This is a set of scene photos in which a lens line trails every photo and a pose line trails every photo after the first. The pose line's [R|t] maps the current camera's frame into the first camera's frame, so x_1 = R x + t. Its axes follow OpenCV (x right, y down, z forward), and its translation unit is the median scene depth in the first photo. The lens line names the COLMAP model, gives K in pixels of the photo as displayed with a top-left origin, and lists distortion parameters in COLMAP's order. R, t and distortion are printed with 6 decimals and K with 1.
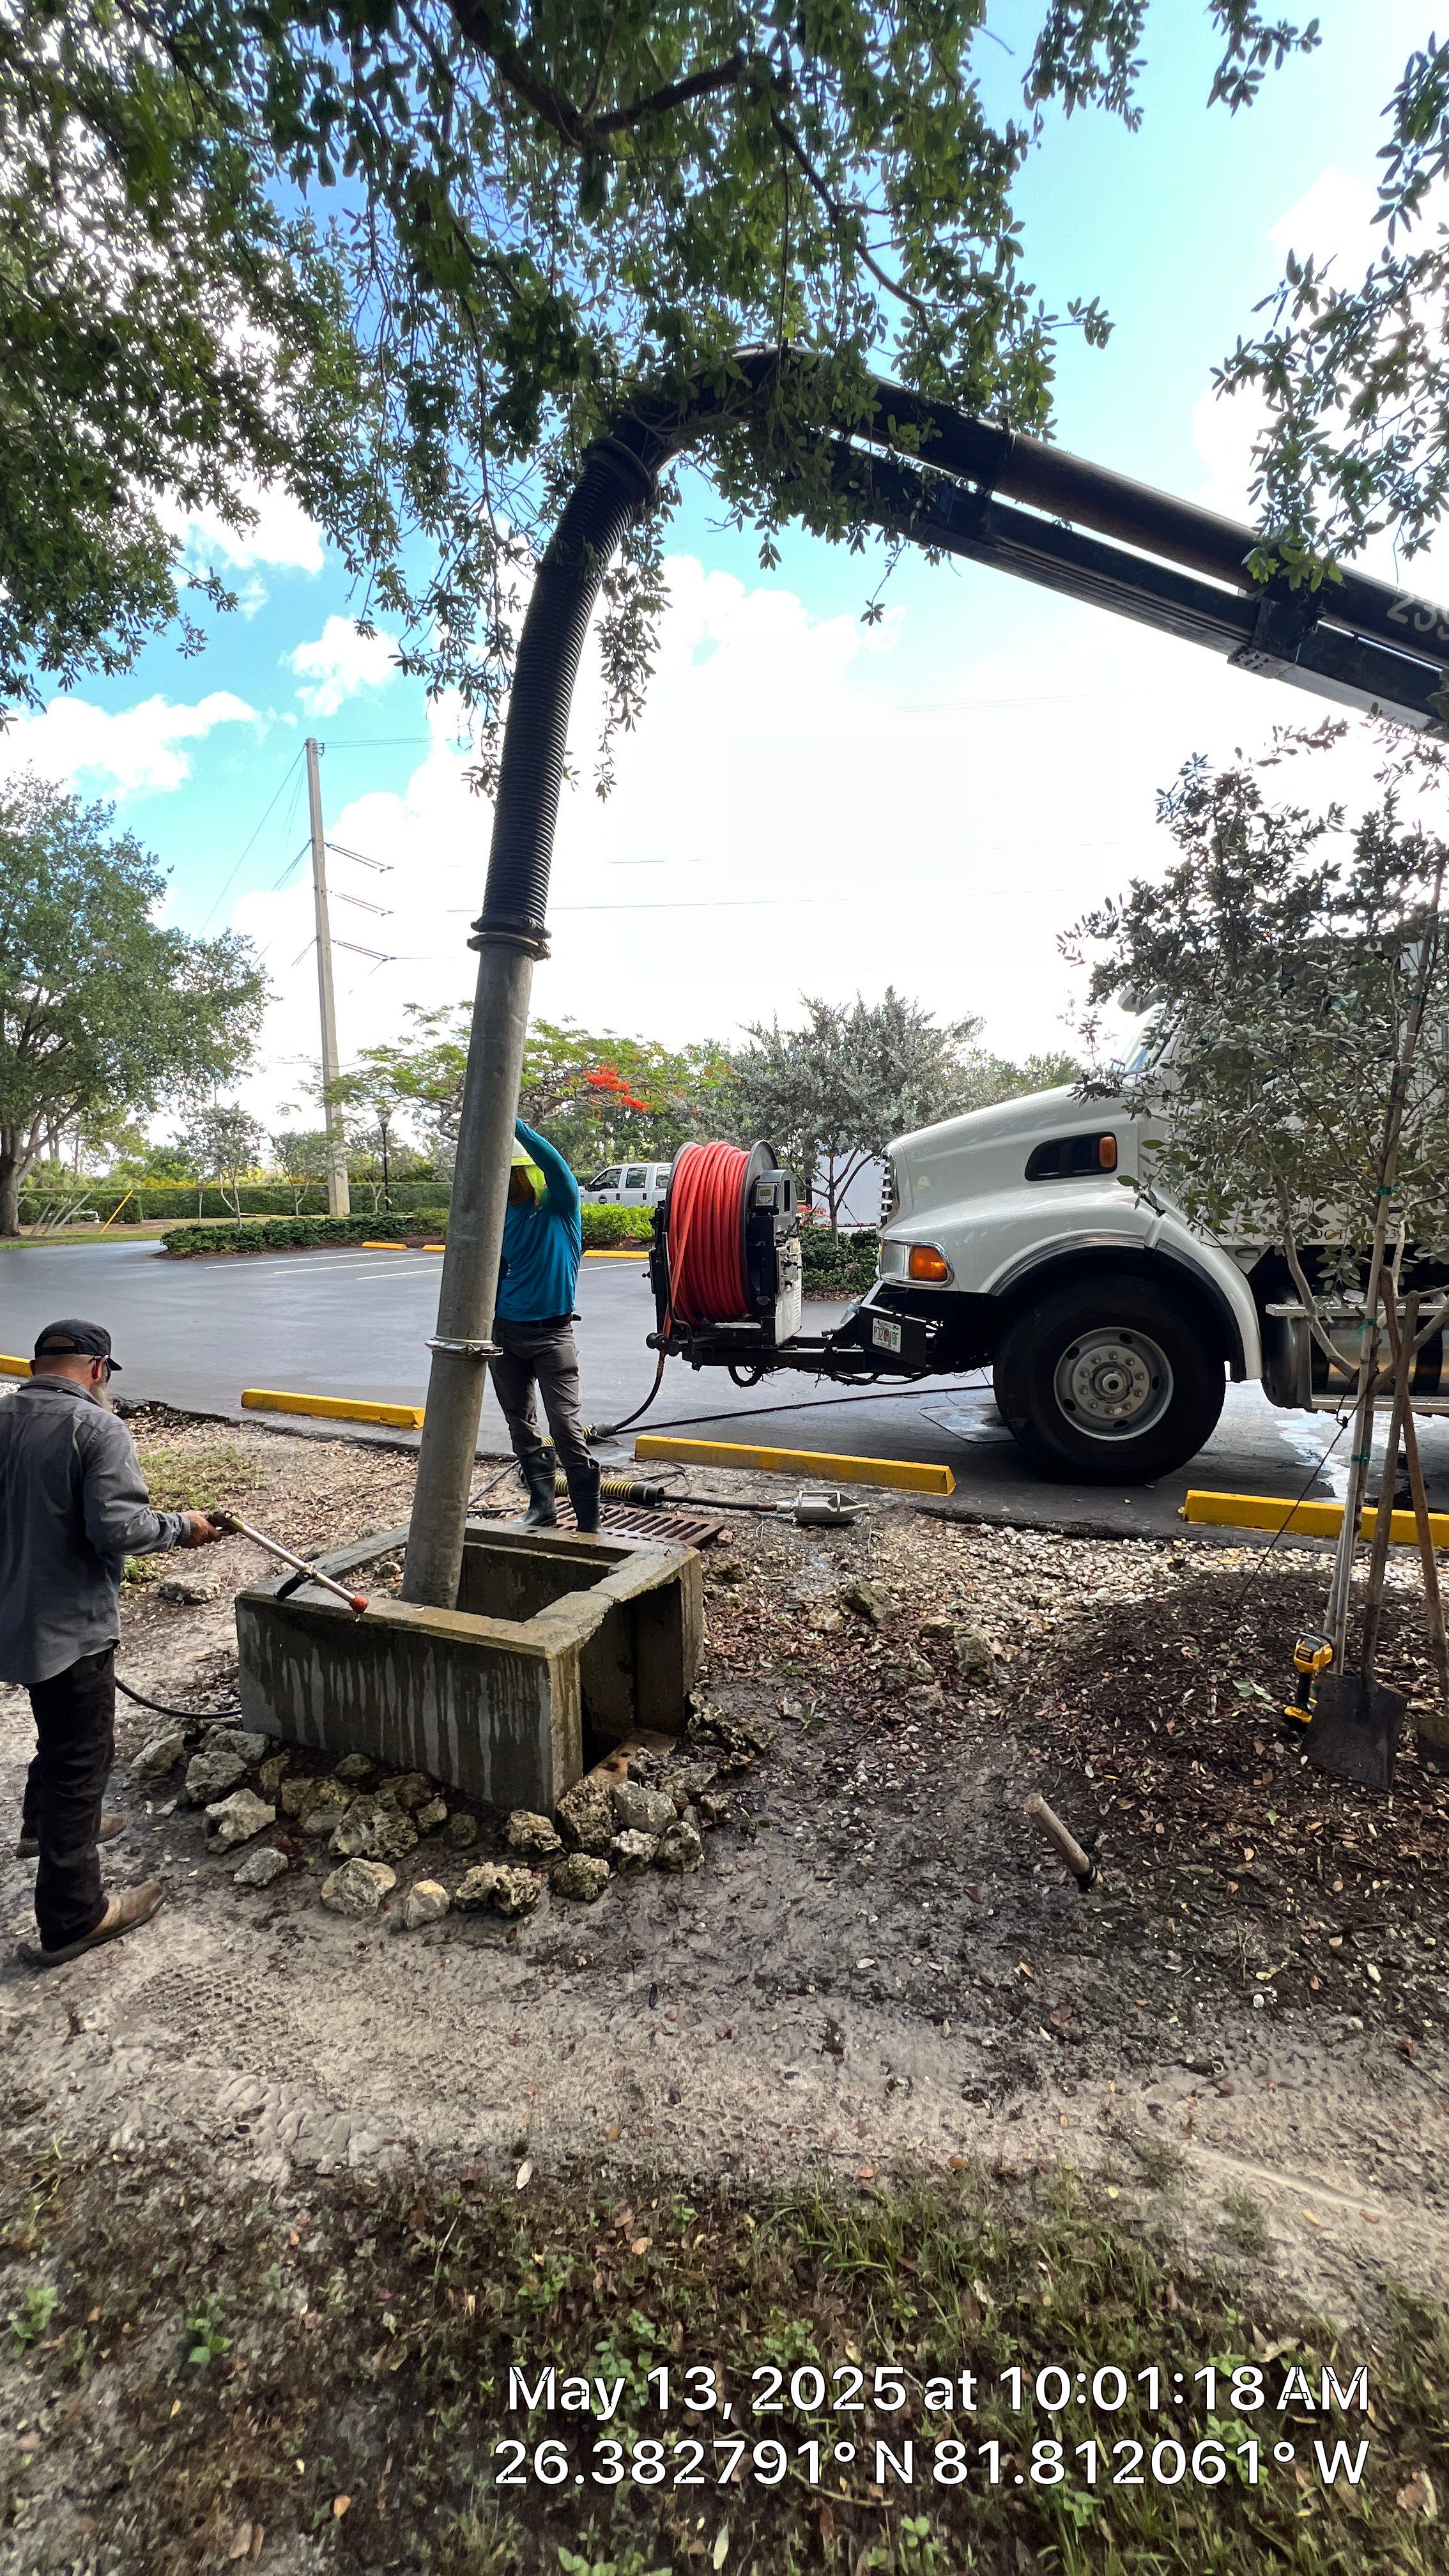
lens RADIAL K [[1031.8, 0, 724.5], [0, 1031.8, 1288.0], [0, 0, 1]] dist [-0.000425, 0.000555]
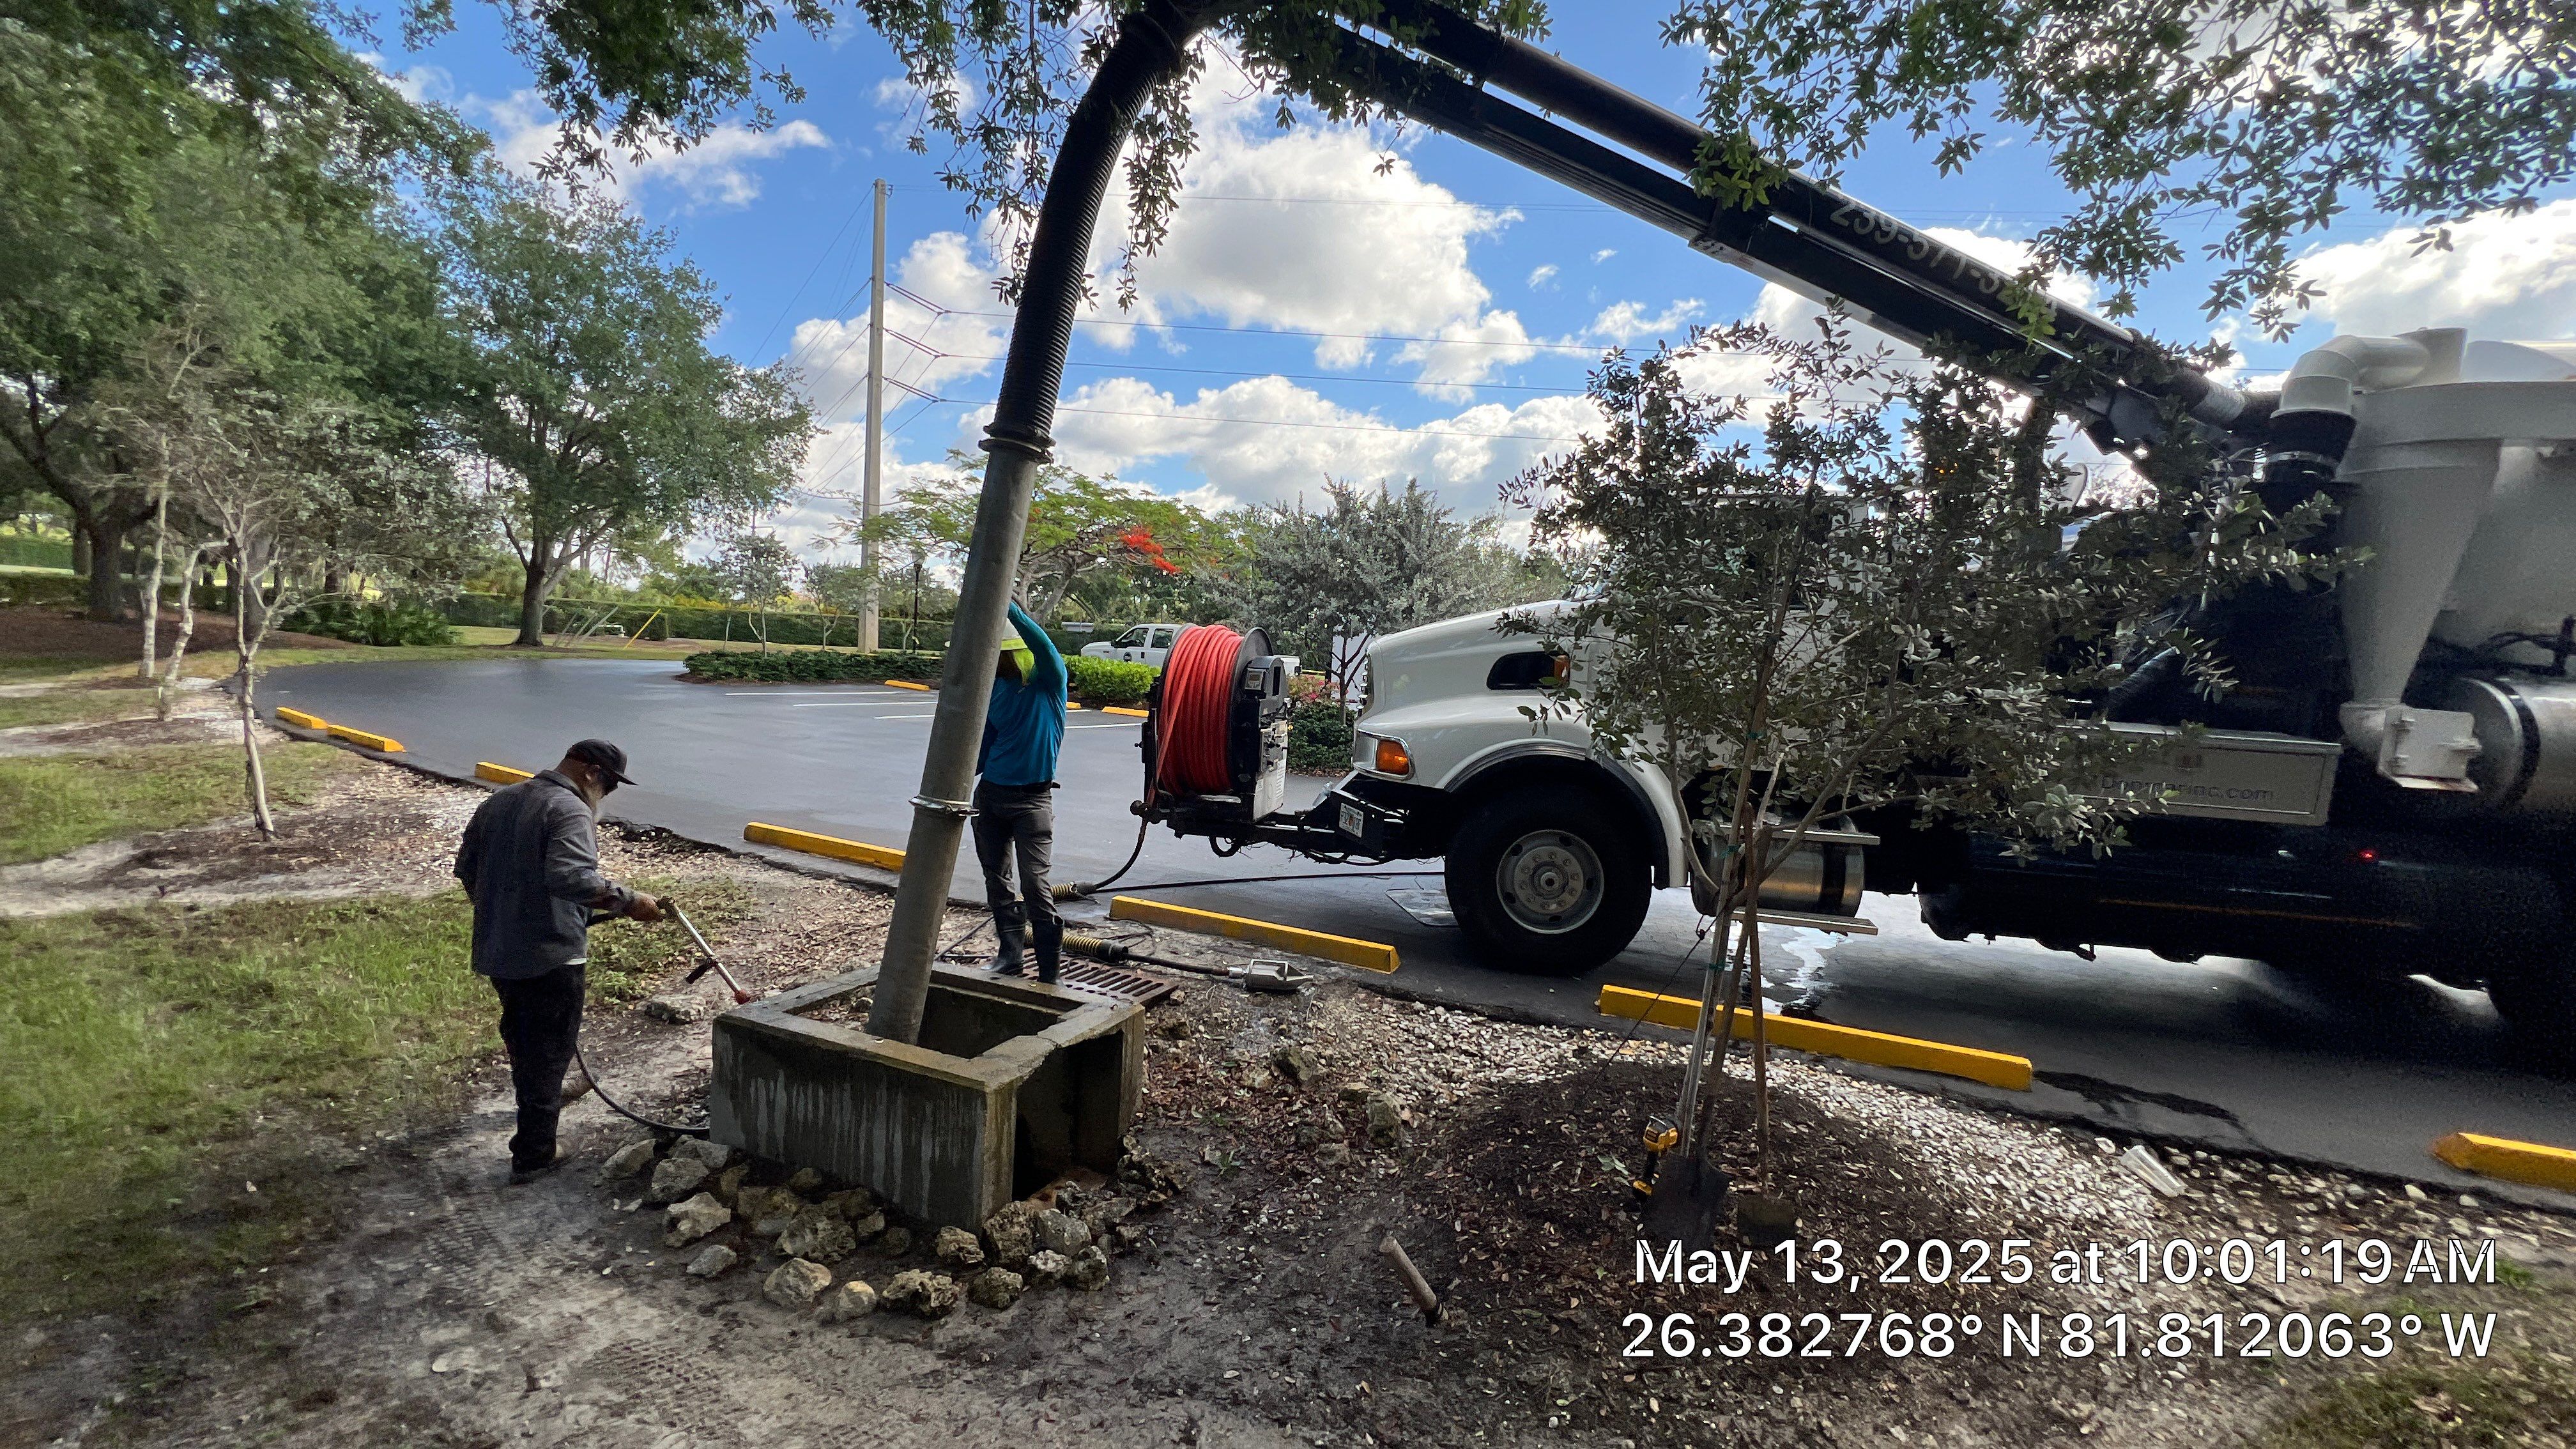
lens RADIAL K [[1043.8, 0, 1288.0], [0, 1043.8, 724.5], [0, 0, 1]] dist [-0.001030, 0.000150]
pose [[0.996570, 0.078778, 0.025359, 0.071452], [-0.078195, 0.996667, -0.023233, -0.030141], [-0.027105, 0.021171, 0.999408, -0.115972]]
